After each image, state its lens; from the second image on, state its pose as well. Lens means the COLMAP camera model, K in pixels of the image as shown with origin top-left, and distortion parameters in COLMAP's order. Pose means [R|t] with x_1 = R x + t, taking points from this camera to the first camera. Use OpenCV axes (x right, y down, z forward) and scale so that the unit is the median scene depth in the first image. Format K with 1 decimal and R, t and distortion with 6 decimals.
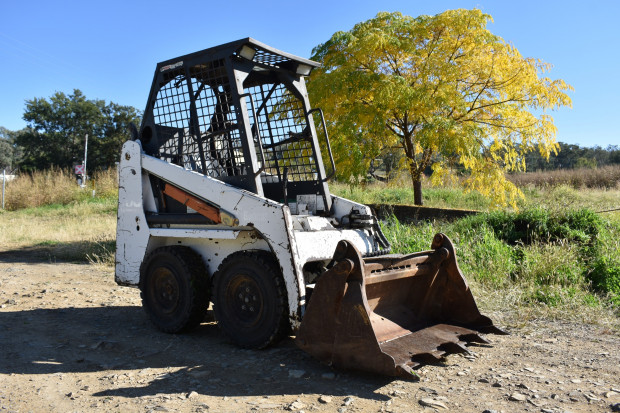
lens RADIAL K [[570.4, 0, 310.0], [0, 570.4, 206.5], [0, 0, 1]] dist [-0.090703, -0.001082]
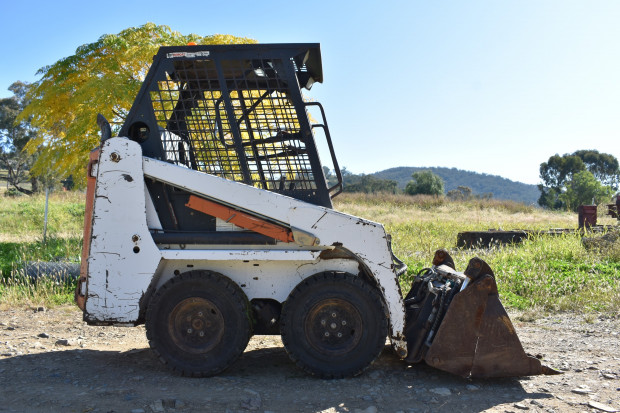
lens RADIAL K [[554.9, 0, 310.0], [0, 554.9, 206.5], [0, 0, 1]] dist [-0.085814, 0.000055]
pose [[0.810260, 0.029414, 0.585331, -0.599644], [-0.012284, 0.999373, -0.033216, 0.000714], [-0.585941, 0.019723, 0.810113, 0.257619]]
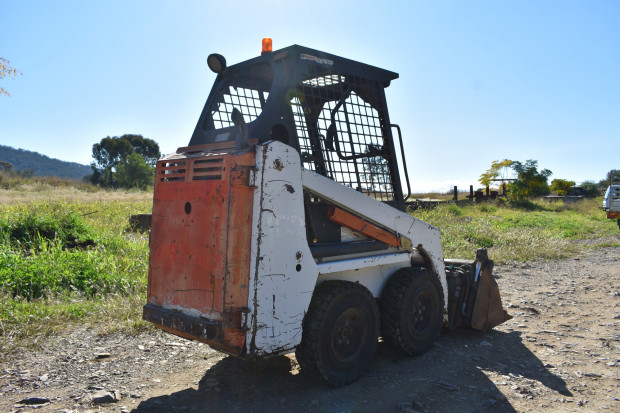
lens RADIAL K [[508.5, 0, 309.3], [0, 508.5, 214.9], [0, 0, 1]] dist [-0.071139, -0.000391]
pose [[0.116176, -0.022978, 0.992963, -1.013870], [-0.002824, 0.999721, 0.023465, -0.047496], [-0.993225, -0.005530, 0.116079, 0.981442]]
